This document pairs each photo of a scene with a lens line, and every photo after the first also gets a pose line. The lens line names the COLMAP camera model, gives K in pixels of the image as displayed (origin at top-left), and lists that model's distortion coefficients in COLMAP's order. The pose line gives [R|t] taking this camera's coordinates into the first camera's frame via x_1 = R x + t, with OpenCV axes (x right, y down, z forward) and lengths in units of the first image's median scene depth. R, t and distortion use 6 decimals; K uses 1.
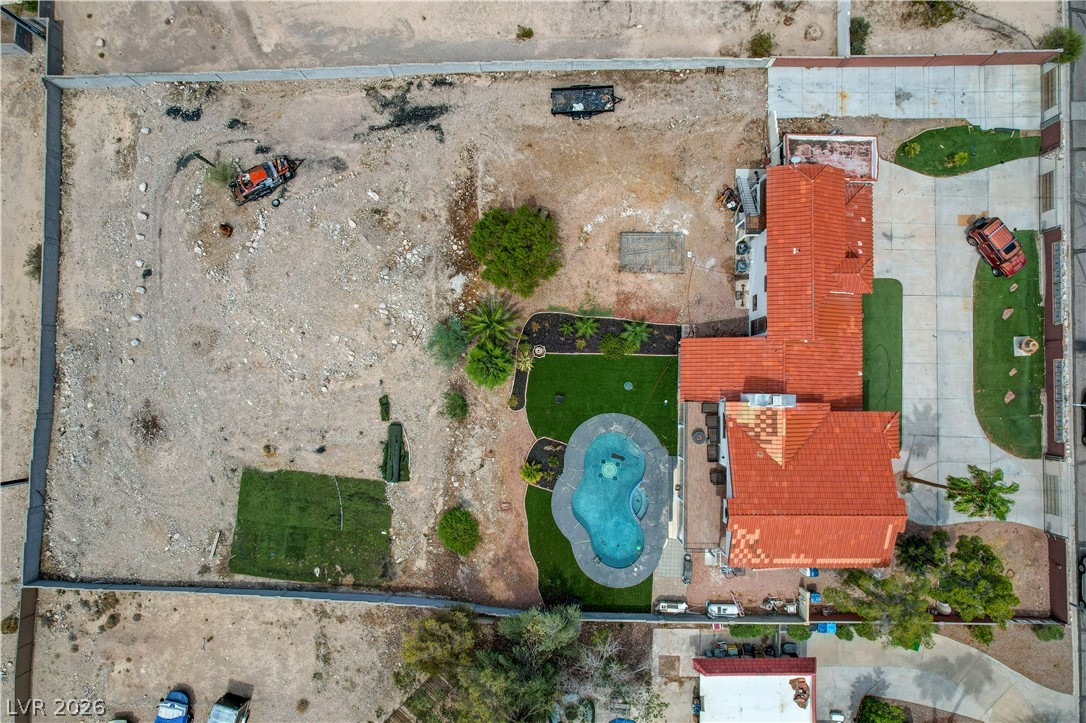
lens RADIAL K [[692.0, 0, 547.9], [0, 692.0, 366.4], [0, 0, 1]] dist [-0.076769, 0.067916]
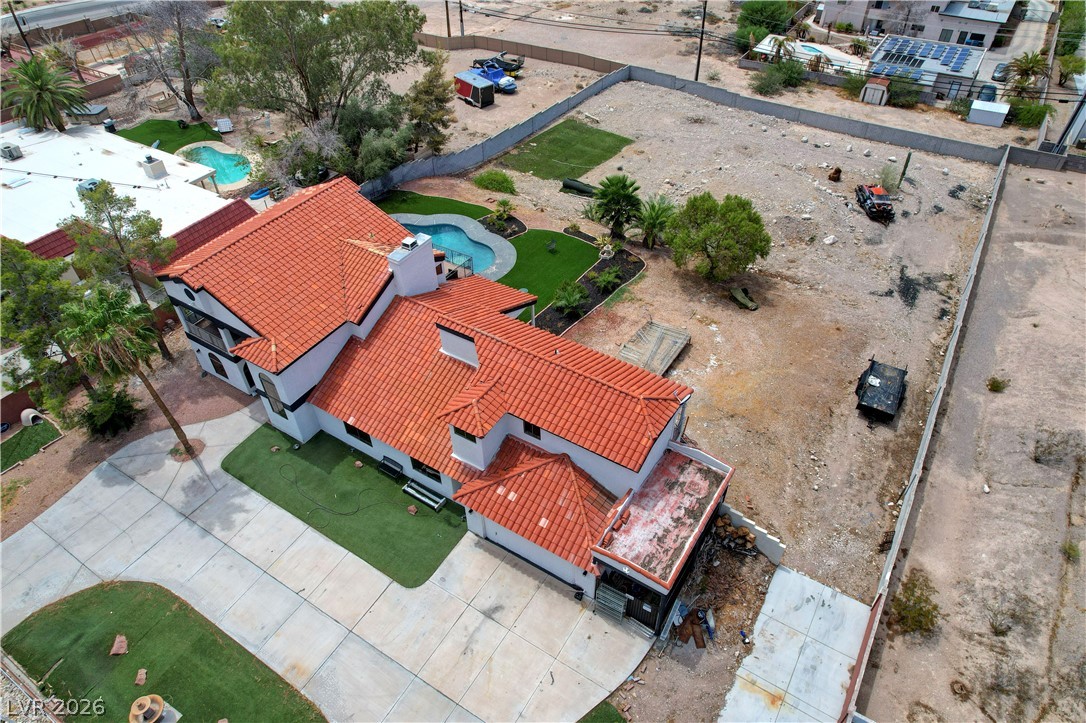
lens RADIAL K [[692.0, 0, 547.9], [0, 692.0, 366.4], [0, 0, 1]] dist [-0.076769, 0.067916]
pose [[-0.521308, 0.597253, -0.609530, 0.651781], [-0.851751, -0.320195, 0.414723, -0.369116], [0.052526, 0.735366, 0.675631, 0.459186]]
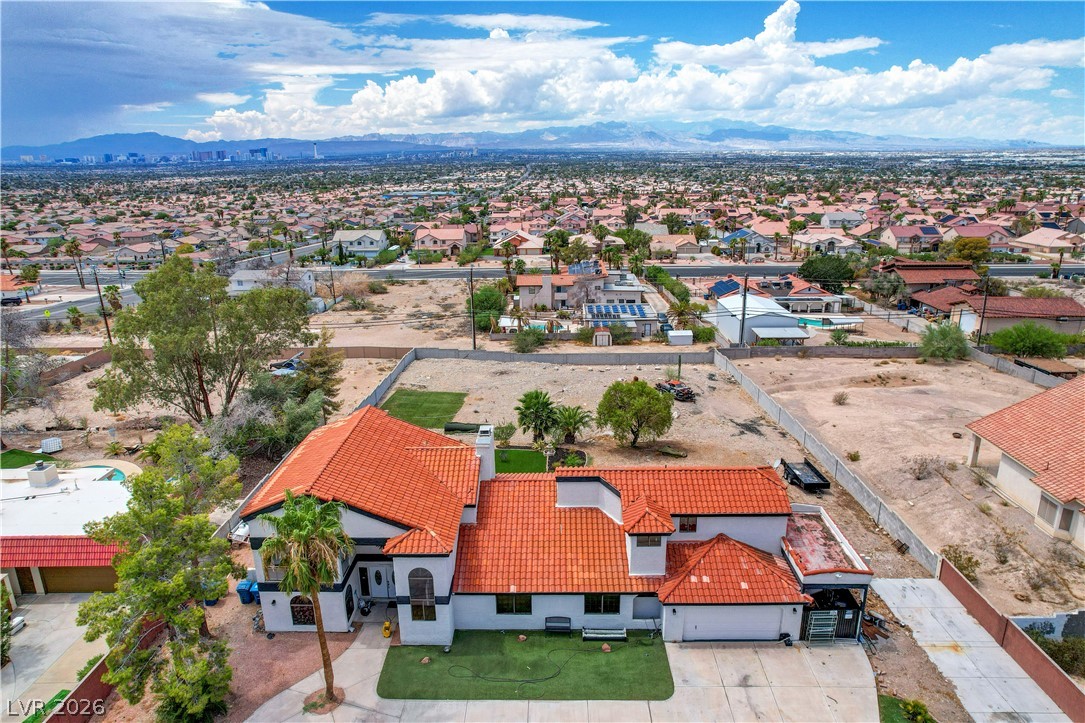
lens RADIAL K [[691.3, 0, 547.4], [0, 691.3, 366.4], [0, 0, 1]] dist [-0.076769, 0.067916]
pose [[-0.000018, 0.310093, -0.950706, 0.915697], [-0.999161, 0.038926, 0.012716, -0.035703], [0.040950, 0.949909, 0.309832, 0.518591]]
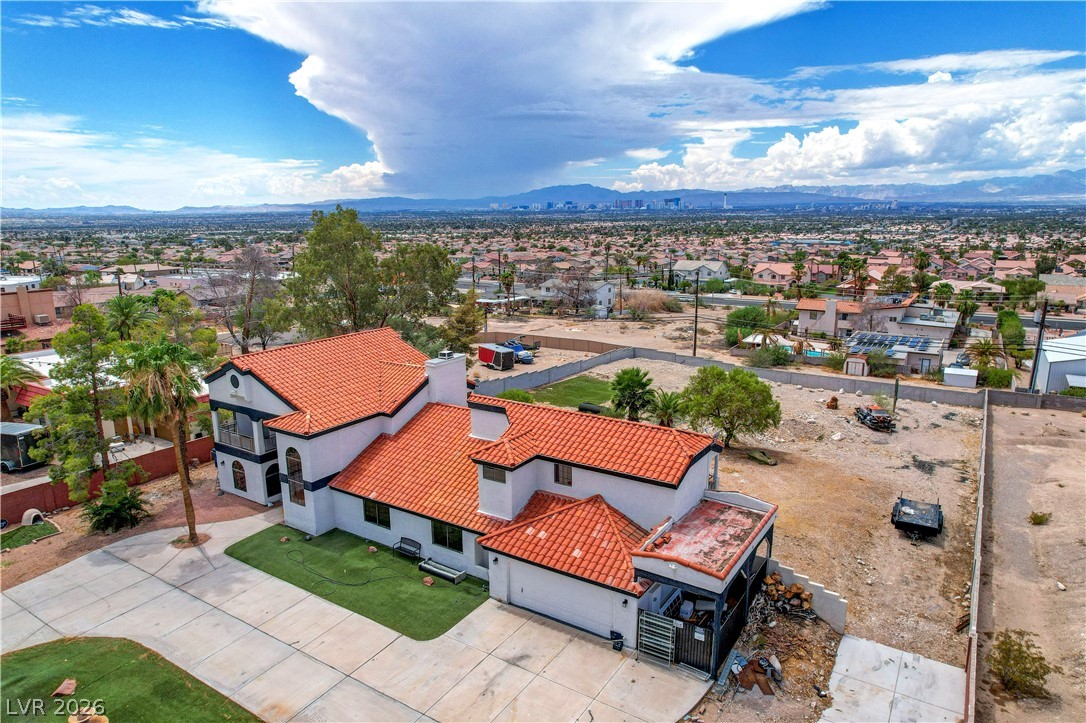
lens RADIAL K [[692.0, 0, 547.9], [0, 692.0, 366.4], [0, 0, 1]] dist [-0.076769, 0.067916]
pose [[-0.529891, 0.208622, -0.822005, 0.778999], [-0.846972, -0.080982, 0.525433, -0.409871], [0.043050, 0.974638, 0.219609, 0.662648]]
